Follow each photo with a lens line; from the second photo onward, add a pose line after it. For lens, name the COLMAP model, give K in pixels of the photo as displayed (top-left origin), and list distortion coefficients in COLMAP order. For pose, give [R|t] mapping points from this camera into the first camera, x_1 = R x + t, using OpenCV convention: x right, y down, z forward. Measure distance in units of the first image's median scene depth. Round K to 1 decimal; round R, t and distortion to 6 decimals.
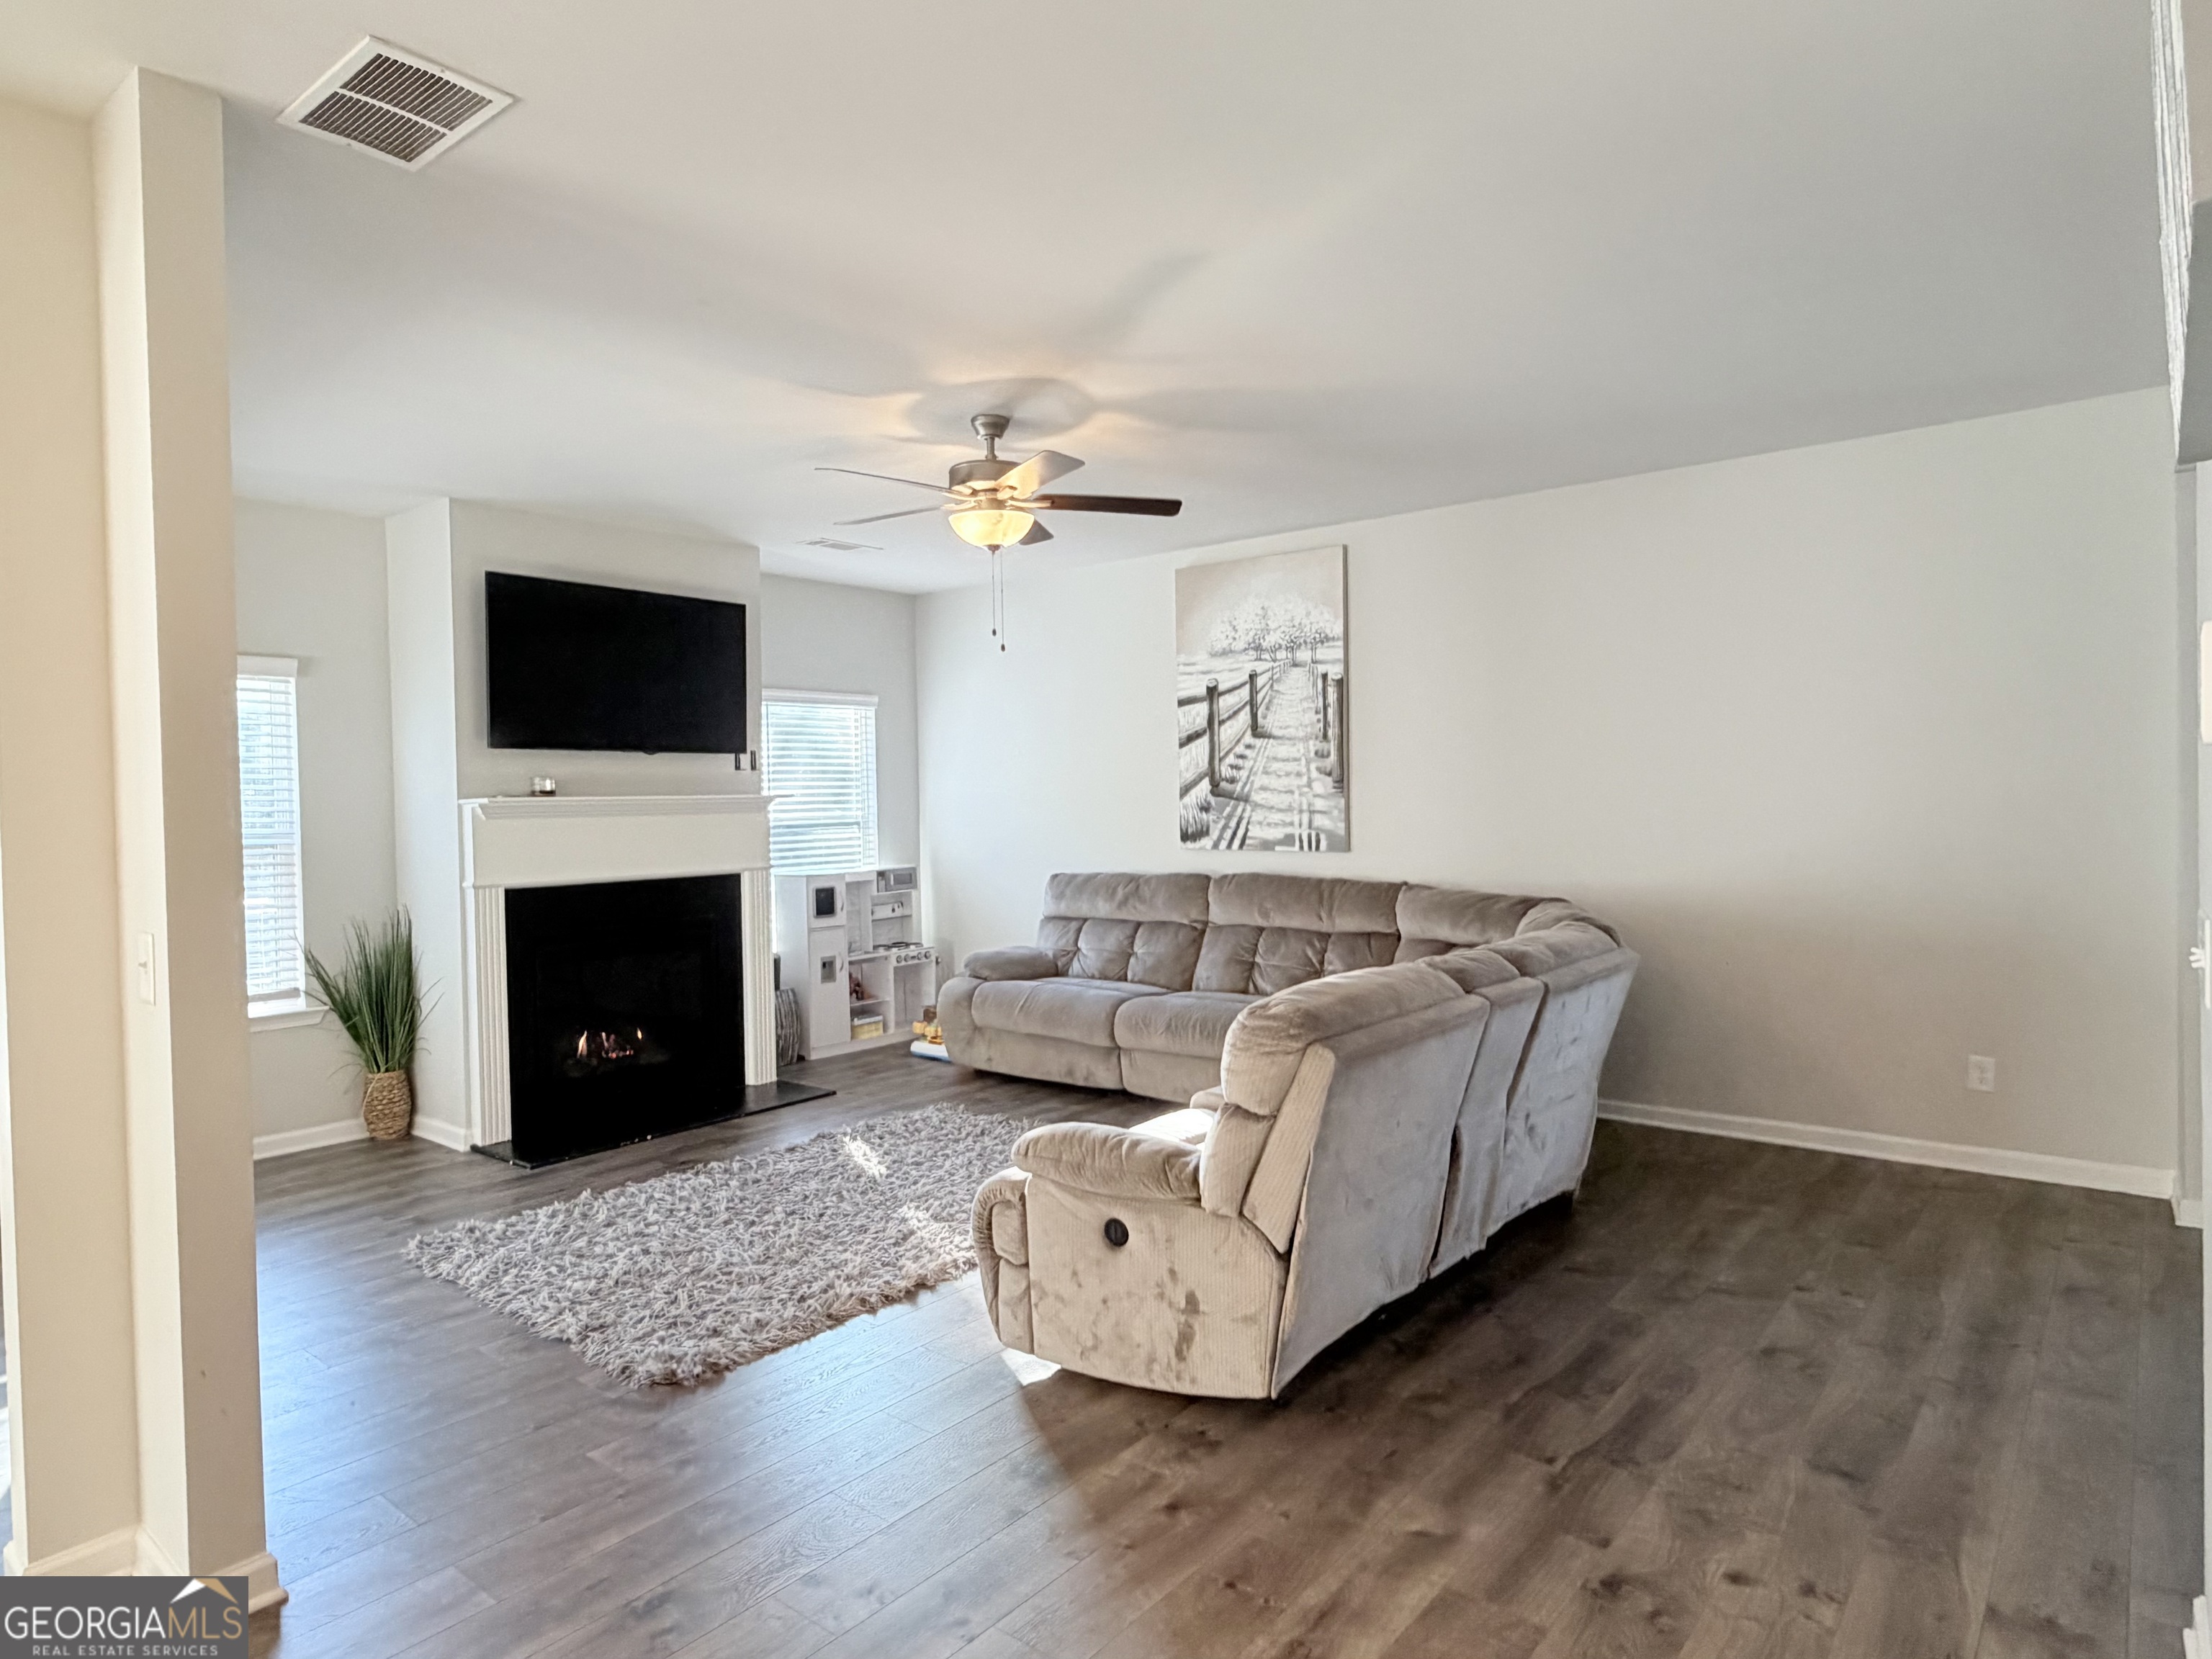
lens RADIAL K [[1282.1, 0, 1097.9], [0, 1282.1, 829.5], [0, 0, 1]] dist [0.001797, -0.000217]
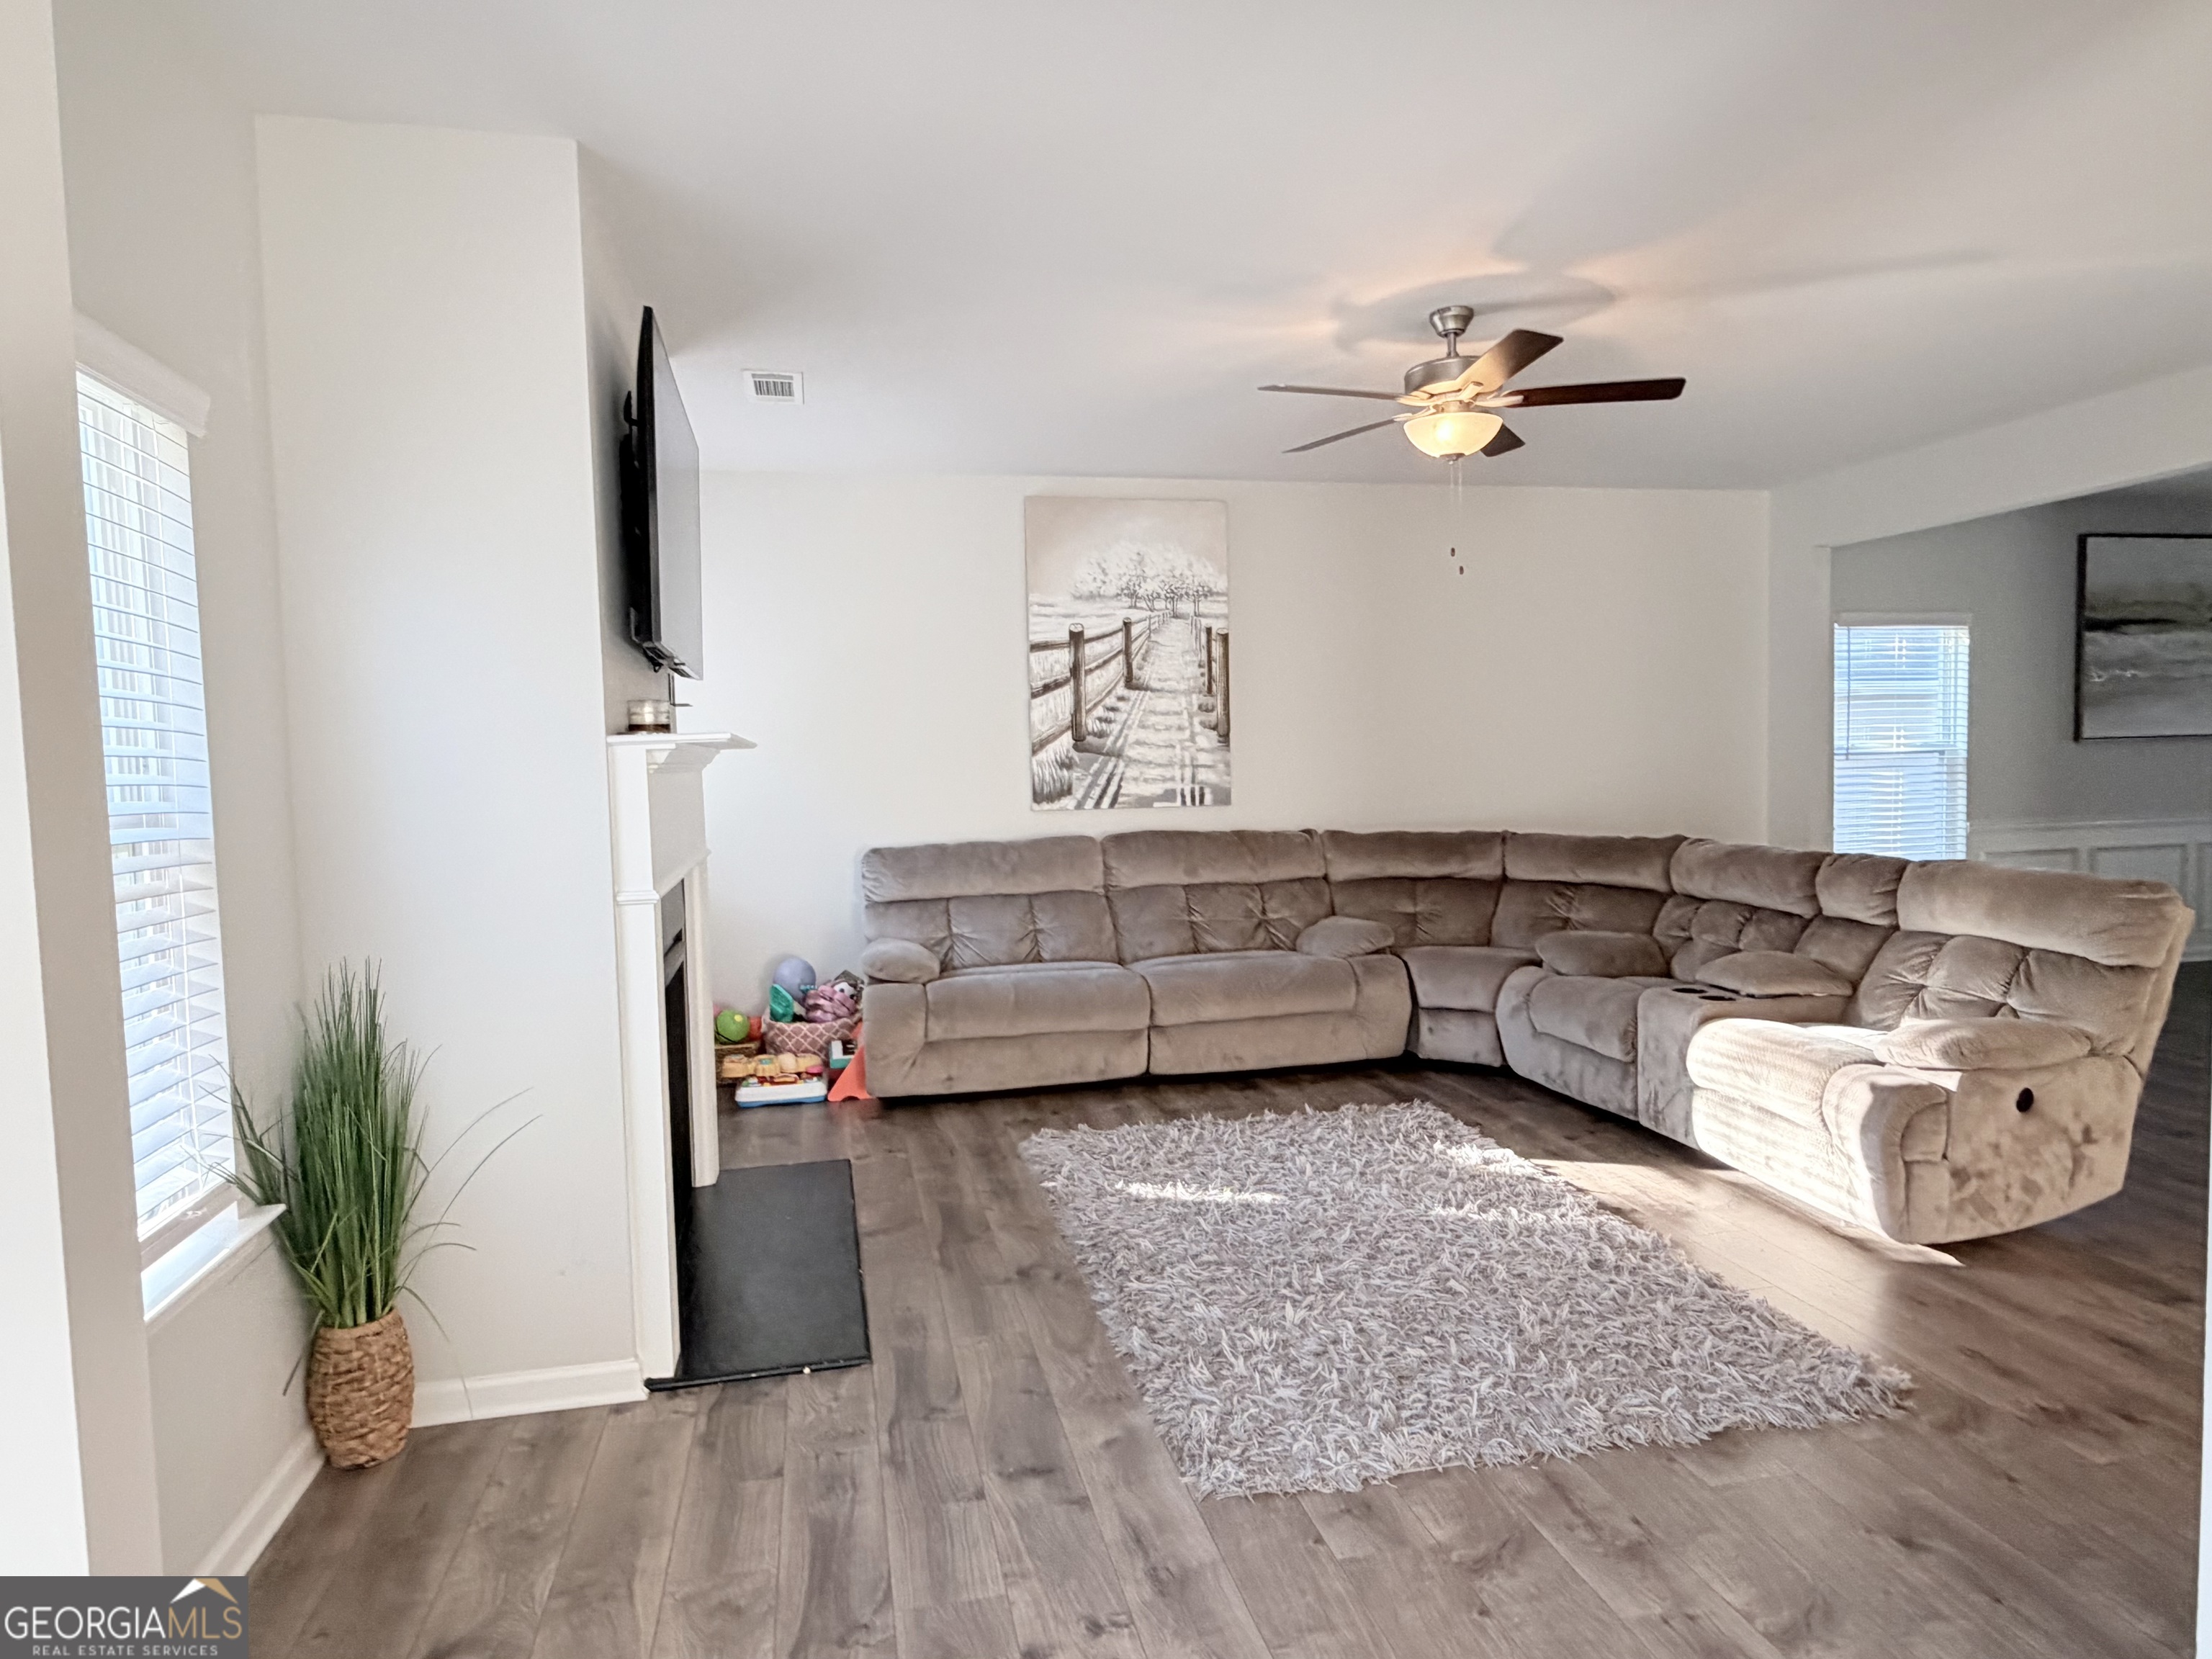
lens RADIAL K [[1282.1, 0, 1097.9], [0, 1282.1, 829.5], [0, 0, 1]] dist [0.001797, -0.000217]
pose [[0.619631, -0.043032, 0.783712, -0.643432], [0.035336, 0.999013, 0.026916, 0.005743], [-0.784097, 0.011015, 0.620540, 0.431122]]
